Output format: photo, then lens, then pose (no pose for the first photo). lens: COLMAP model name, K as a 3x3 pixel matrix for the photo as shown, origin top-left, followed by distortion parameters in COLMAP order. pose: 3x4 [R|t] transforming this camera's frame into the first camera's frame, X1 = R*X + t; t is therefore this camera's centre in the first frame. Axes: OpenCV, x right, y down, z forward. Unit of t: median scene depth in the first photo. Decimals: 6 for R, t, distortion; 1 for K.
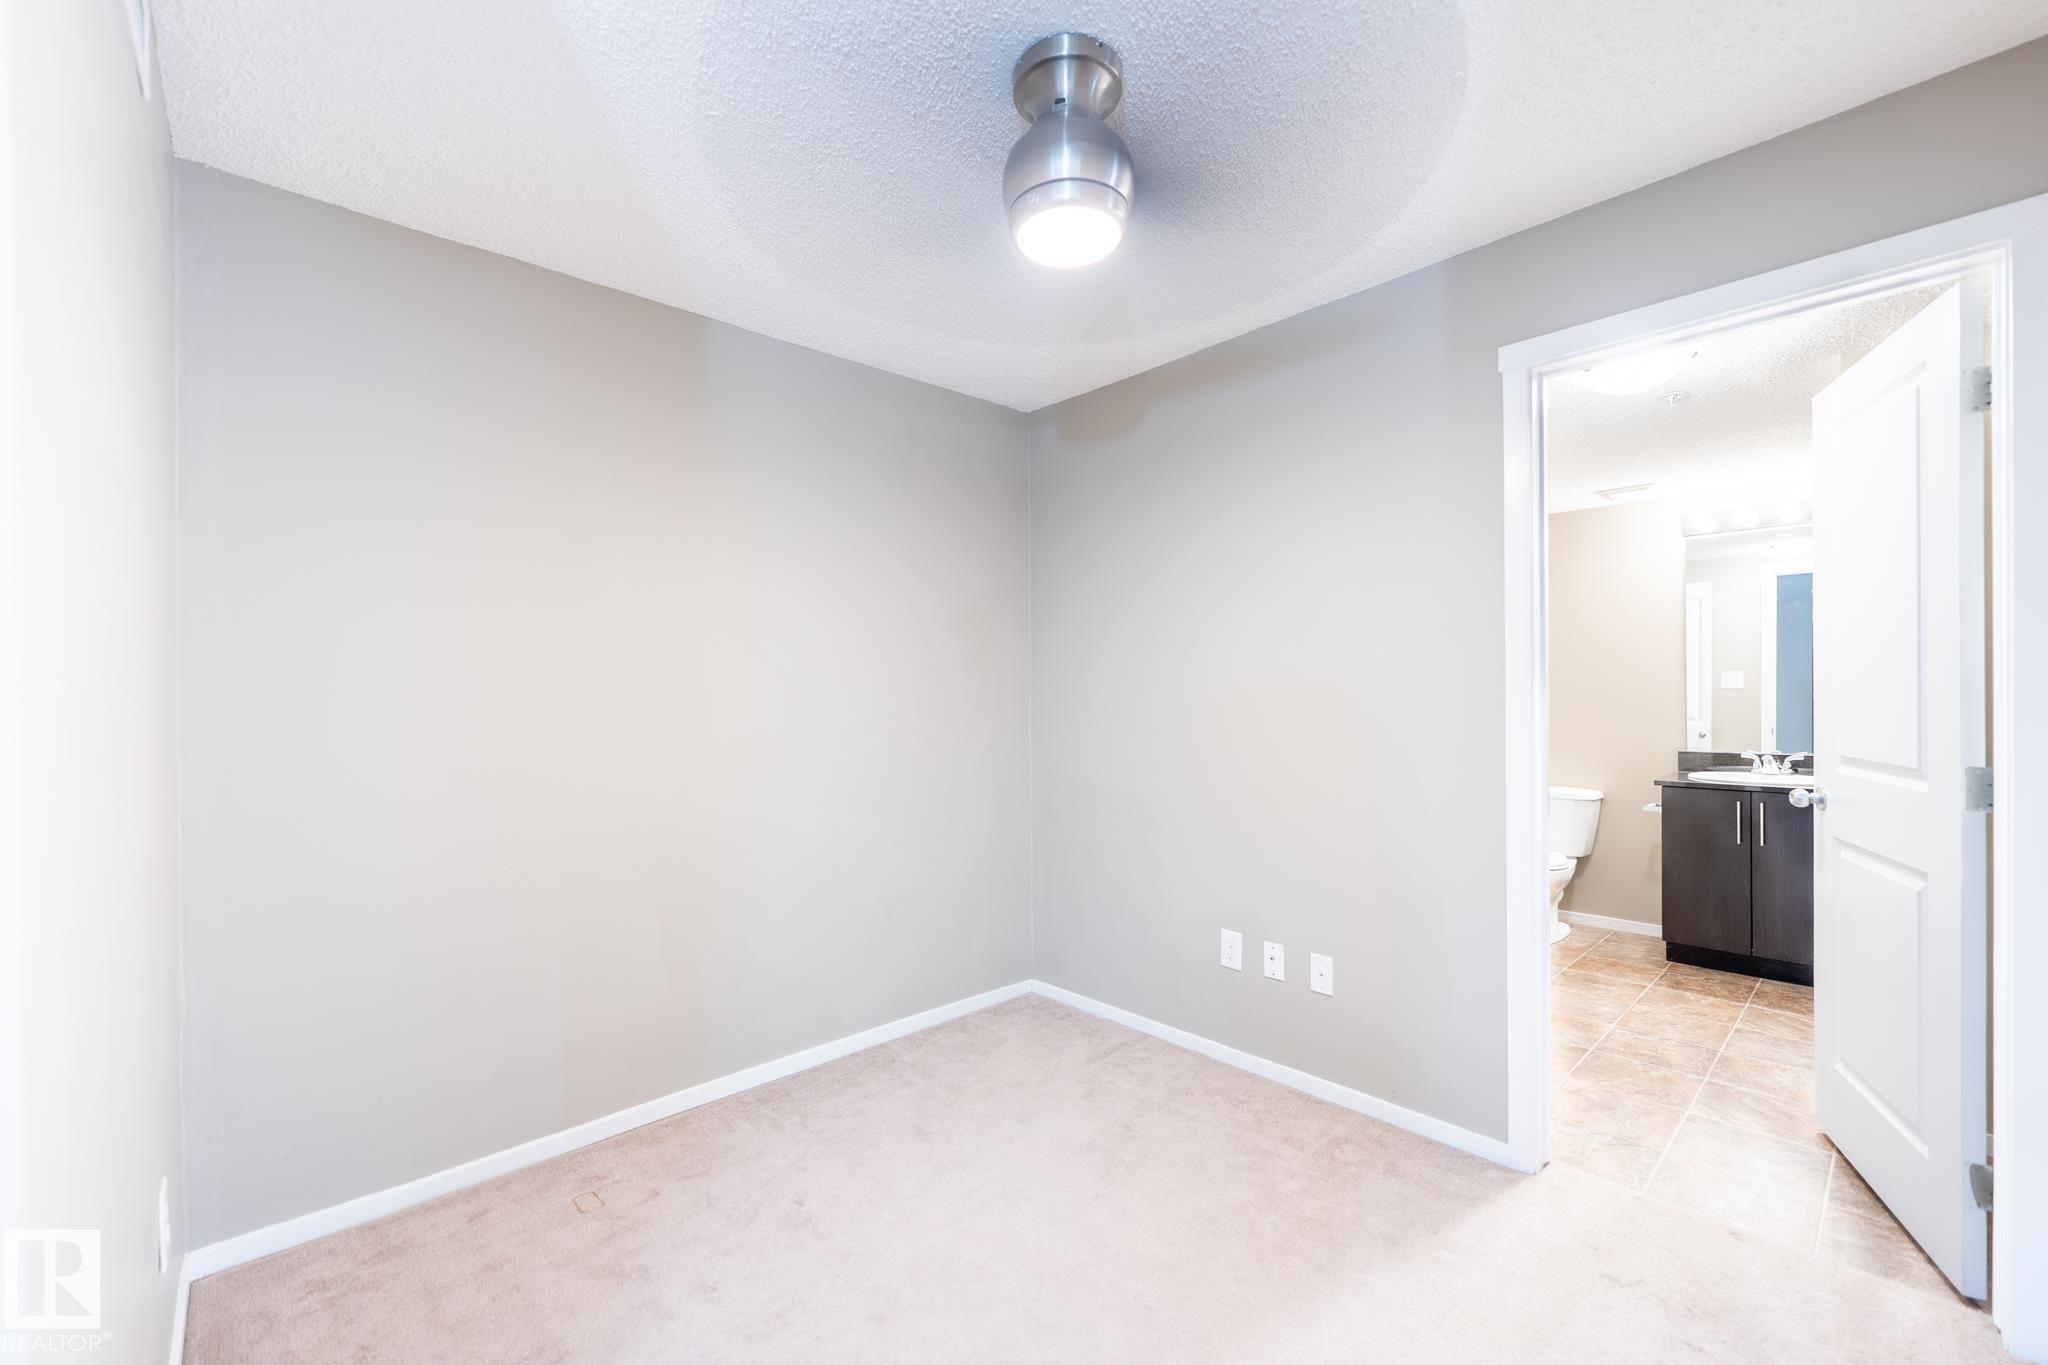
lens RADIAL K [[834.7, 0, 1009.6], [0, 834.7, 692.0], [0, 0, 1]] dist [0.001084, -0.000238]
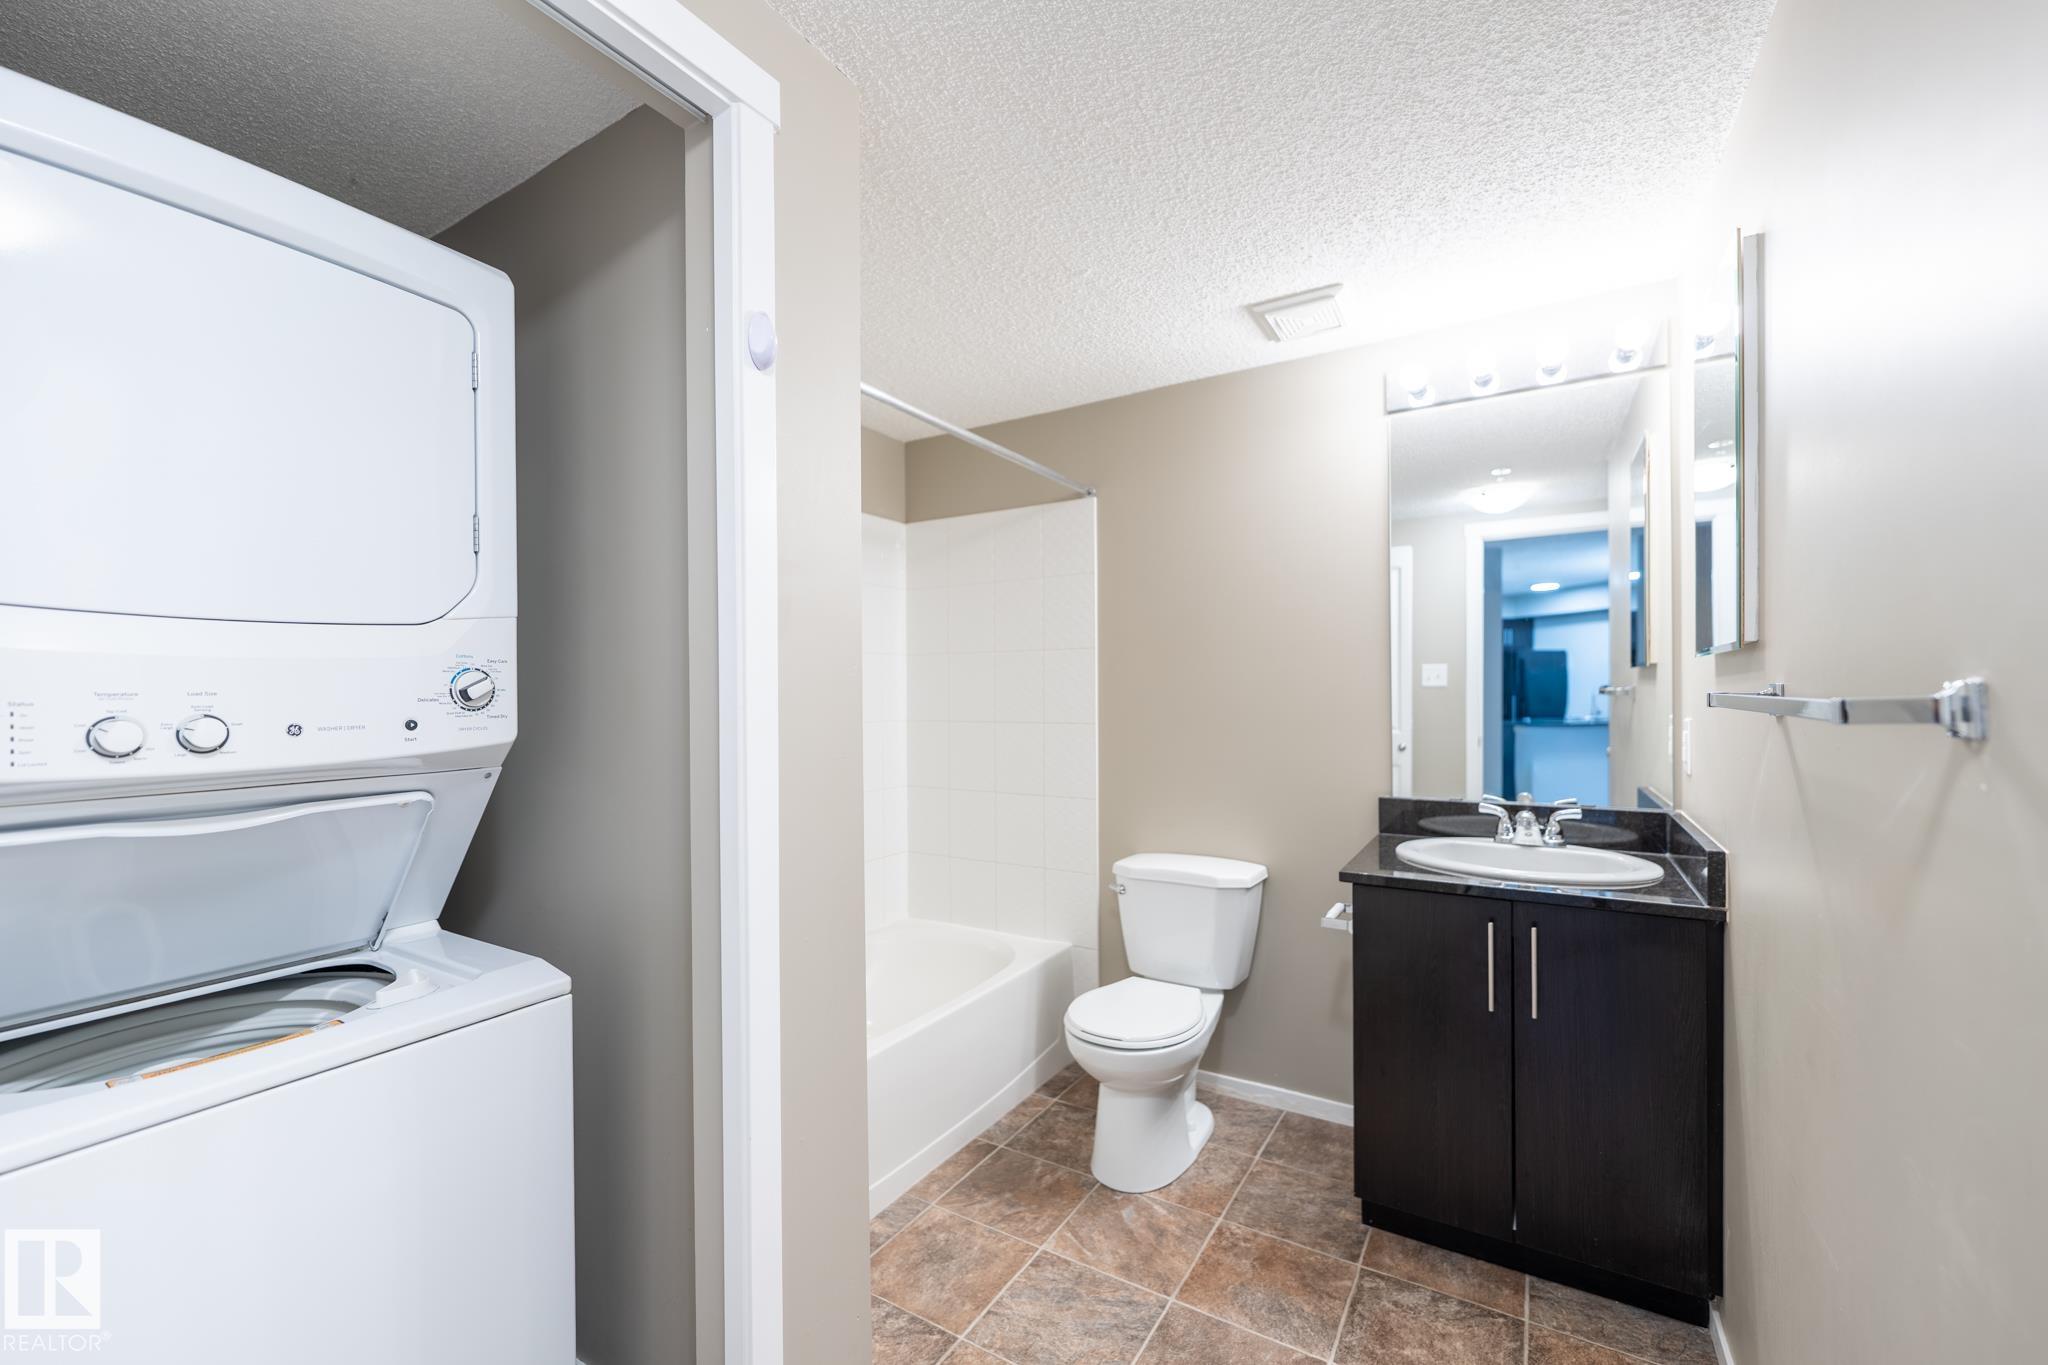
lens RADIAL K [[834.7, 0, 1009.6], [0, 834.7, 692.0], [0, 0, 1]] dist [0.001084, -0.000238]
pose [[0.964523, -0.002057, 0.263991, 0.427334], [0.002240, 0.999997, -0.000393, 0.000094], [-0.263990, 0.000970, 0.964525, 0.542212]]
